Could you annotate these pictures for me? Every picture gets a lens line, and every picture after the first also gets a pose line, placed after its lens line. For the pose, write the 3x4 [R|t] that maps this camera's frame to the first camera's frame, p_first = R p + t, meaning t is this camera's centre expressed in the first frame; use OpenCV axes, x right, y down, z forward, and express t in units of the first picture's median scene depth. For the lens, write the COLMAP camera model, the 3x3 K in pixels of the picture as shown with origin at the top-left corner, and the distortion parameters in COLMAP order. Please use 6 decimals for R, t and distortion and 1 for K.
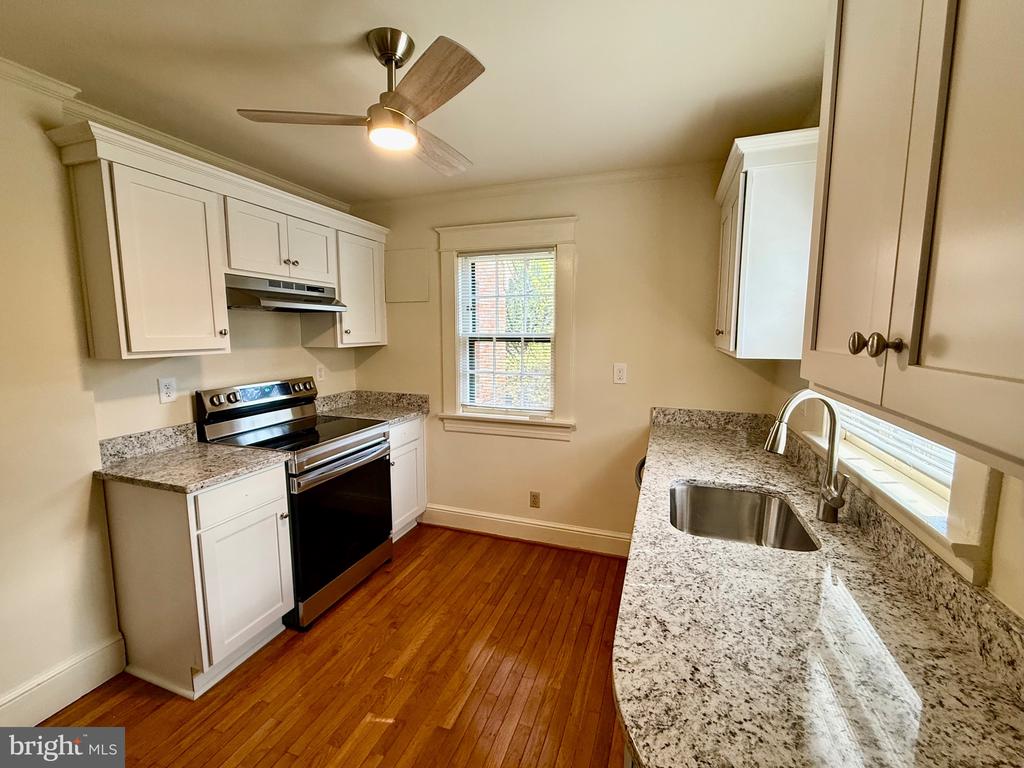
lens RADIAL K [[444.1, 0, 511.1], [0, 444.1, 385.4], [0, 0, 1]] dist [-0.001067, -0.001122]
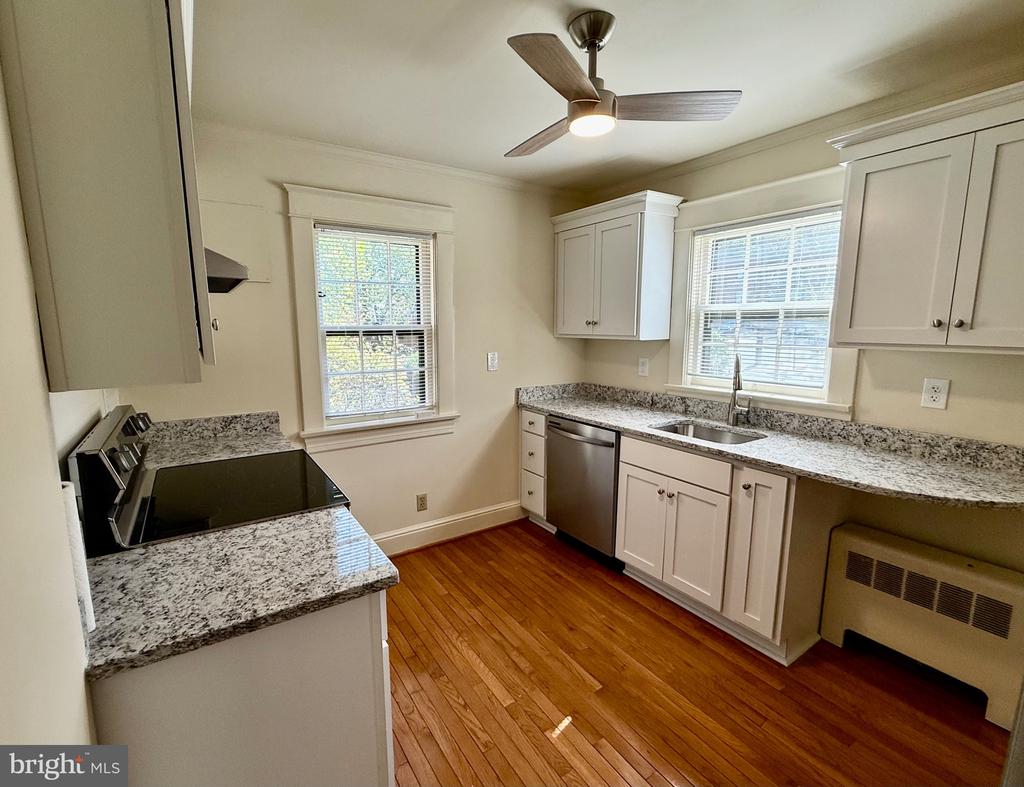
lens RADIAL K [[462.6, 0, 509.9], [0, 462.6, 394.1], [0, 0, 1]] dist [0.015053, -0.000257]
pose [[0.602378, -0.124224, 0.788485, -0.664206], [0.101976, 0.991698, 0.078333, -0.033441], [-0.791670, 0.033220, 0.610045, 0.277320]]
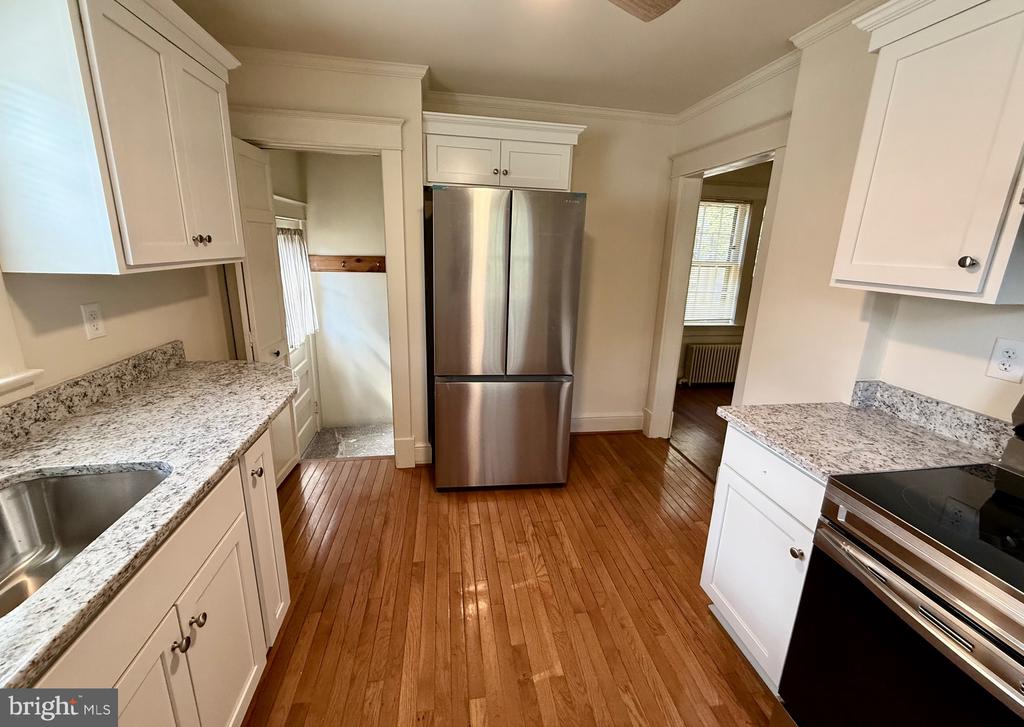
lens RADIAL K [[419.8, 0, 511.4], [0, 419.8, 354.6], [0, 0, 1]] dist [0.010725, -0.000656]
pose [[-0.879344, 0.097988, -0.465996, 0.072374], [-0.088337, 0.928045, 0.361841, -0.113387], [0.467921, 0.359348, -0.807415, 0.896539]]
